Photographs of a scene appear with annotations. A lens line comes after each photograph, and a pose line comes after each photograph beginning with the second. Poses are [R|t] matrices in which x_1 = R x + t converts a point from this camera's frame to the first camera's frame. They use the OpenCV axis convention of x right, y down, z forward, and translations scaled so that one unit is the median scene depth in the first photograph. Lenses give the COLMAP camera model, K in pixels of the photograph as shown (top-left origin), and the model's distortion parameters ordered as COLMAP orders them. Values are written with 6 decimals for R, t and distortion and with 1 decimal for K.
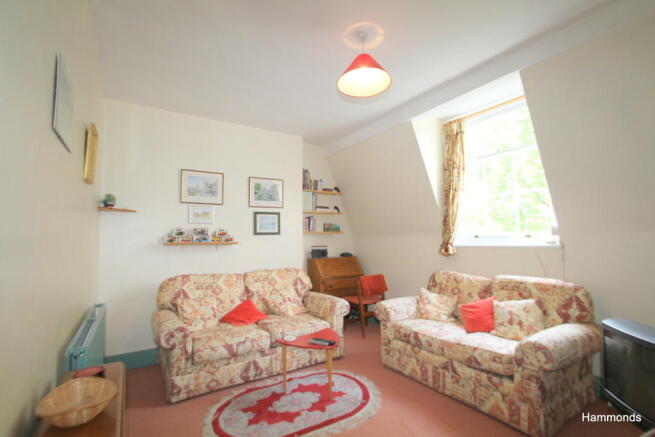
lens RADIAL K [[306.5, 0, 325.8], [0, 306.5, 219.5], [0, 0, 1]] dist [0.004022, 0.000073]
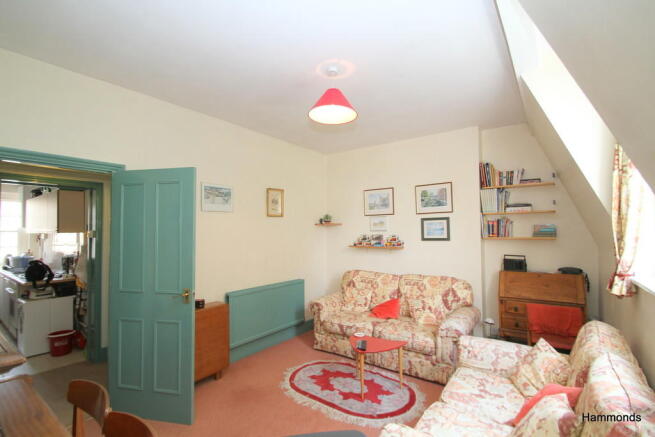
lens RADIAL K [[306.5, 0, 325.6], [0, 306.5, 220.4], [0, 0, 1]] dist [0.004022, 0.000073]
pose [[0.352304, -0.025956, -0.935526, 0.704149], [0.067326, 0.997728, -0.002328, -0.042490], [0.933461, -0.062165, 0.353251, 0.359386]]
